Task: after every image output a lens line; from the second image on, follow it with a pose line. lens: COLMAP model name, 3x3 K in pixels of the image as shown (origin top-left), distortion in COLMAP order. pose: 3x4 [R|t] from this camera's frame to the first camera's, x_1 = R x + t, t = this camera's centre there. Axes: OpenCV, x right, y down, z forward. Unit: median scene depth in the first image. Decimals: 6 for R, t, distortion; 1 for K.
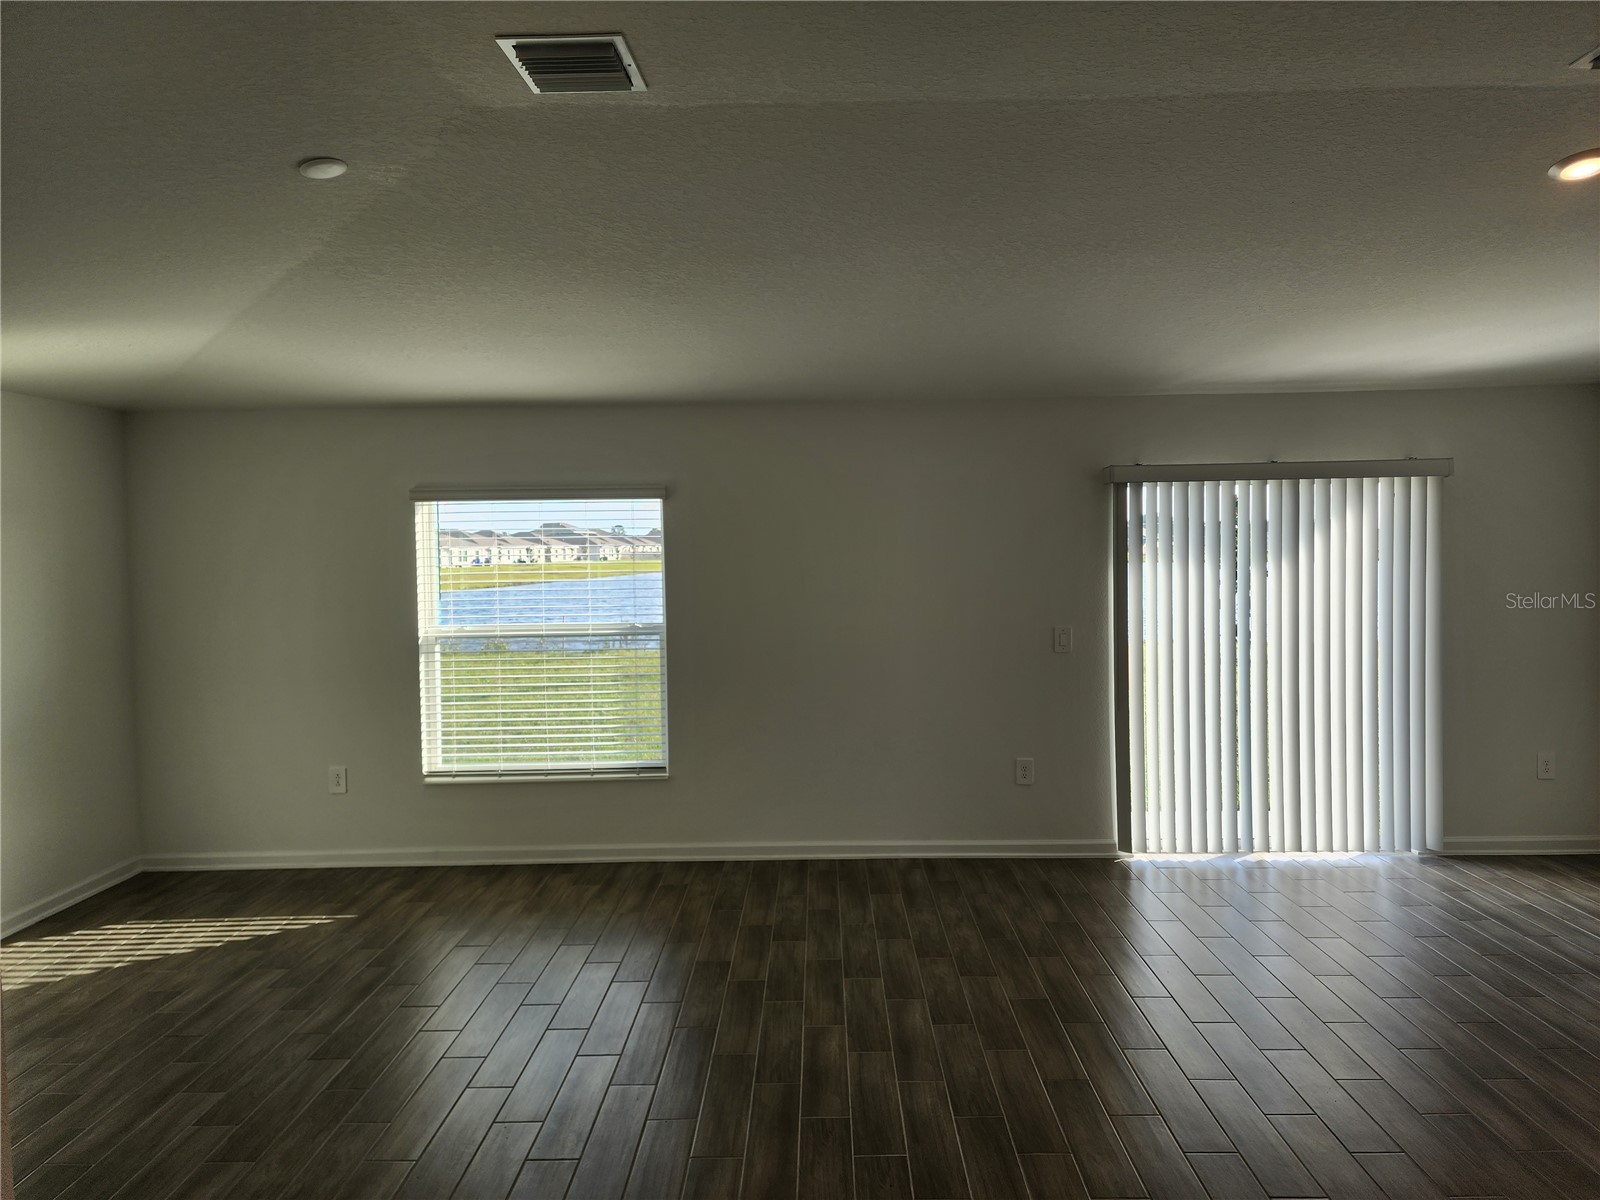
lens RADIAL K [[1083.2, 0, 804.0], [0, 1083.2, 592.2], [0, 0, 1]] dist [0.010271, -0.000933]
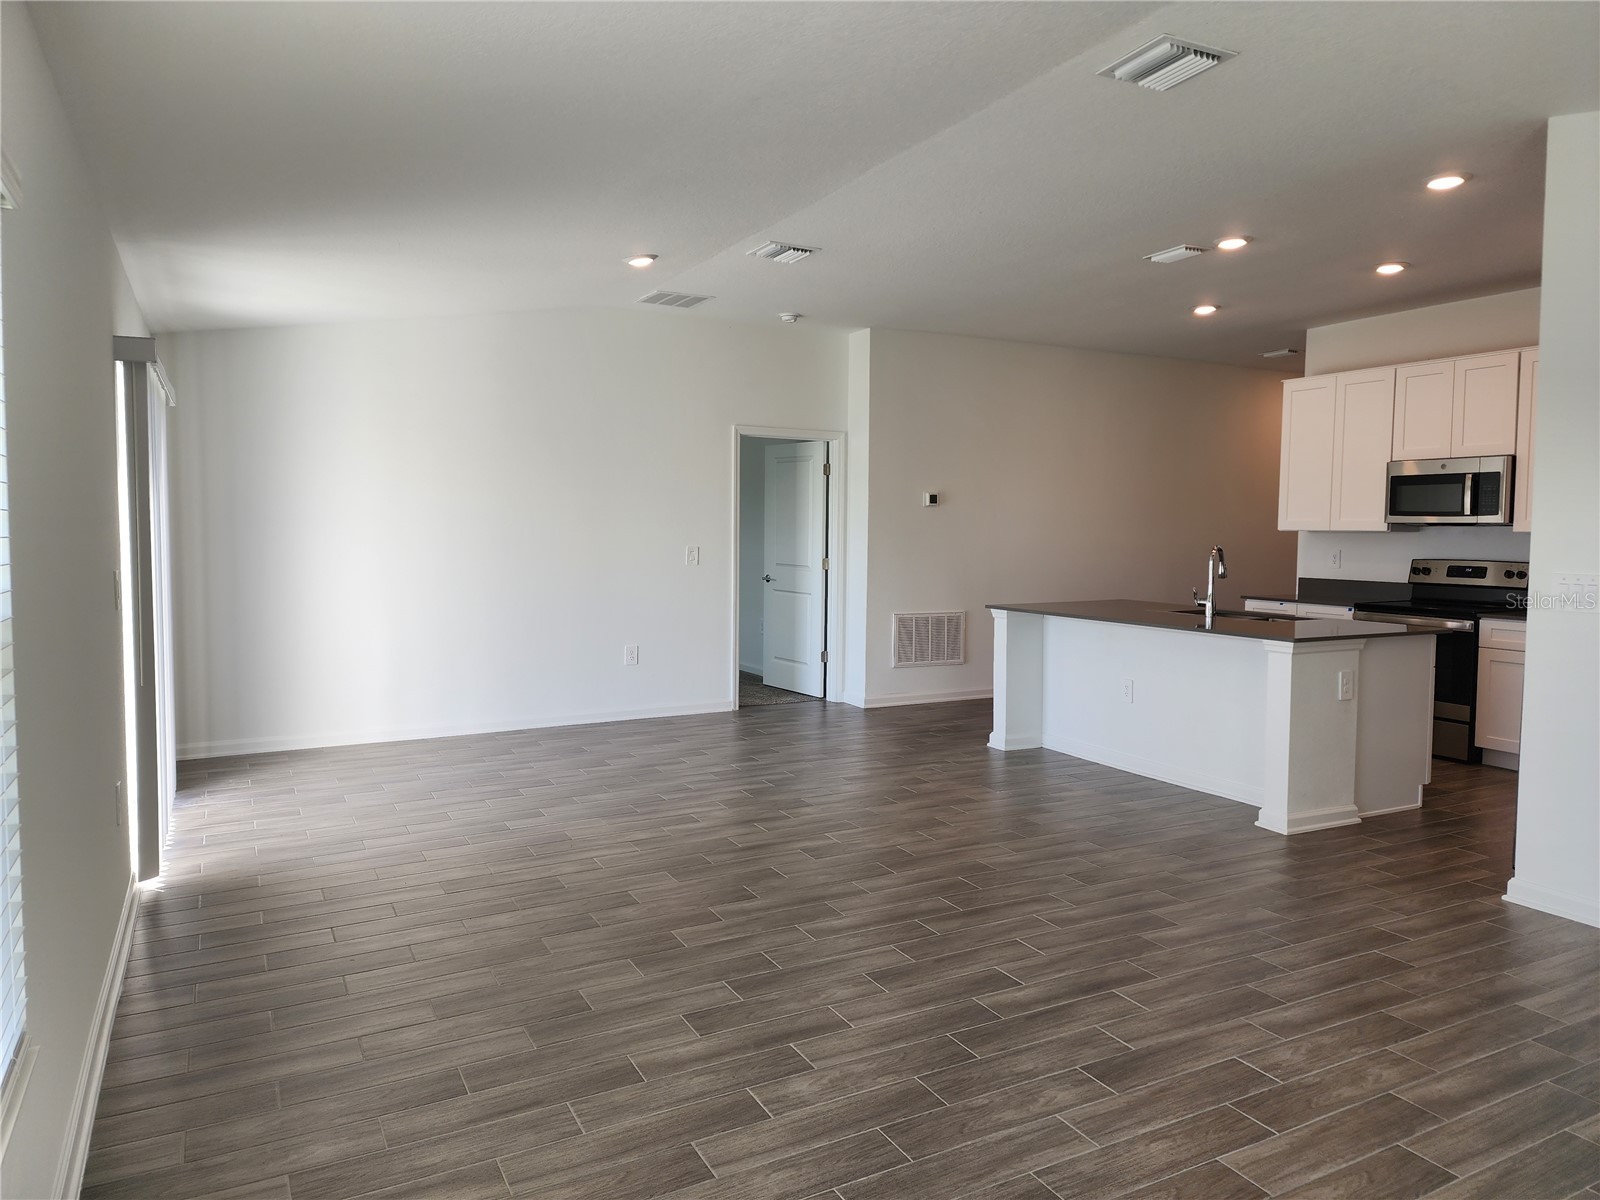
lens RADIAL K [[1083.2, 0, 797.5], [0, 1083.2, 596.0], [0, 0, 1]] dist [0.010271, -0.000933]
pose [[-0.478978, -0.043720, 0.876737, -0.542730], [0.048178, 0.995944, 0.075985, 0.013661], [-0.876504, 0.078635, -0.474929, 0.952181]]
